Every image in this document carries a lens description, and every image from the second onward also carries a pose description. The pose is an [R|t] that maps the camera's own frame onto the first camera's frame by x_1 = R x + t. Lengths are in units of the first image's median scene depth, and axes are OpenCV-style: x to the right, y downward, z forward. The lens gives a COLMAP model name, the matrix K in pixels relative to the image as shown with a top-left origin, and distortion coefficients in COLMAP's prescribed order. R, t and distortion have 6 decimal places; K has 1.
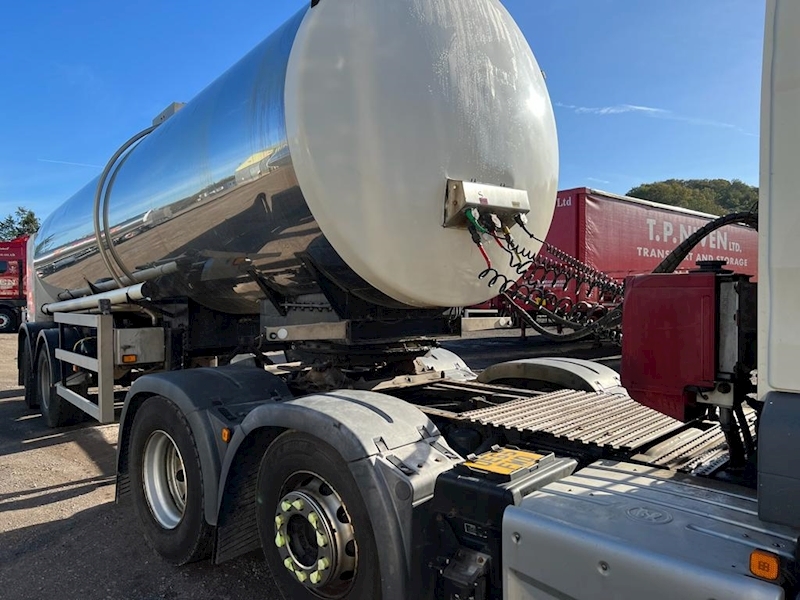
lens RADIAL K [[598.5, 0, 398.7], [0, 598.5, 299.0], [0, 0, 1]] dist [0.061845, -0.065460]
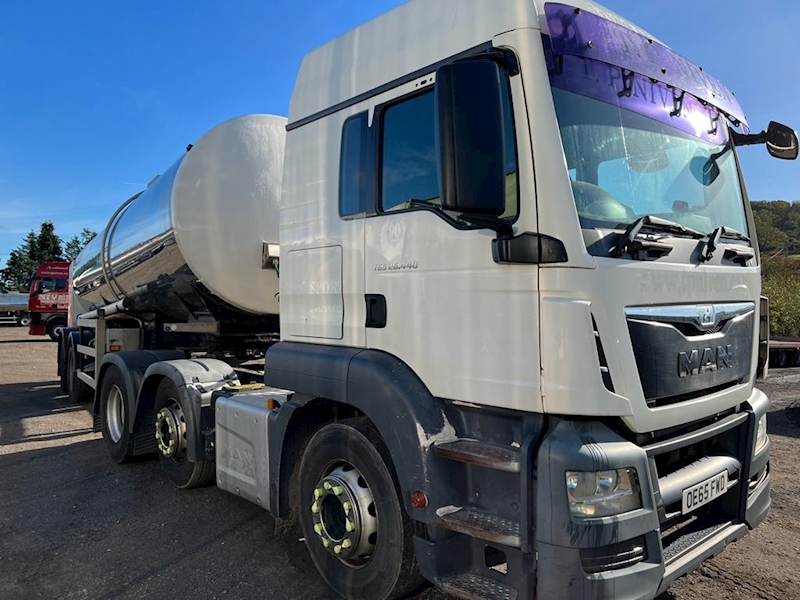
lens RADIAL K [[598.5, 0, 412.6], [0, 598.5, 304.2], [0, 0, 1]] dist [0.061845, -0.065460]
pose [[0.997782, 0.013974, -0.065079, 0.566665], [-0.015677, 0.999546, -0.025728, 0.021476], [0.064690, 0.026691, 0.997548, -0.667661]]
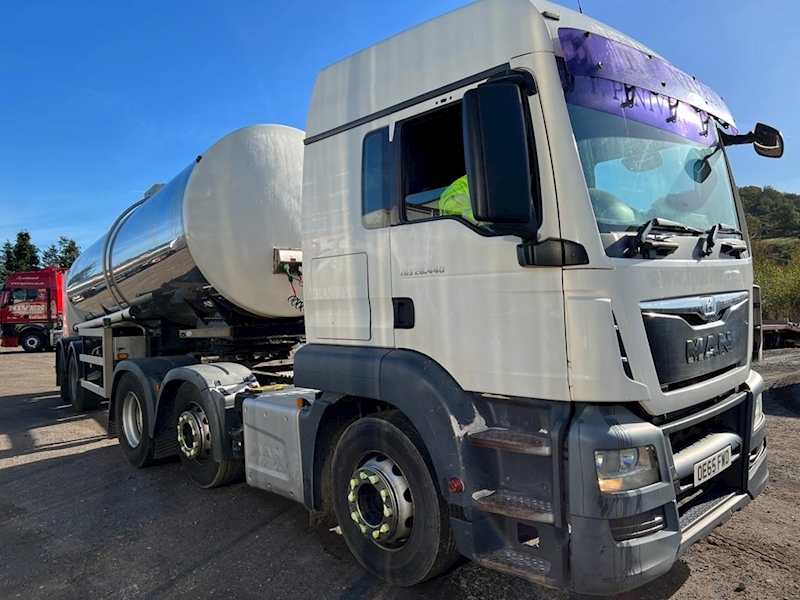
lens RADIAL K [[598.5, 0, 410.8], [0, 598.5, 303.3], [0, 0, 1]] dist [0.061845, -0.065460]
pose [[0.998987, -0.022938, -0.038719, 0.504158], [0.022206, 0.999569, -0.019224, 0.013797], [0.039143, 0.018344, 0.999065, -0.739154]]
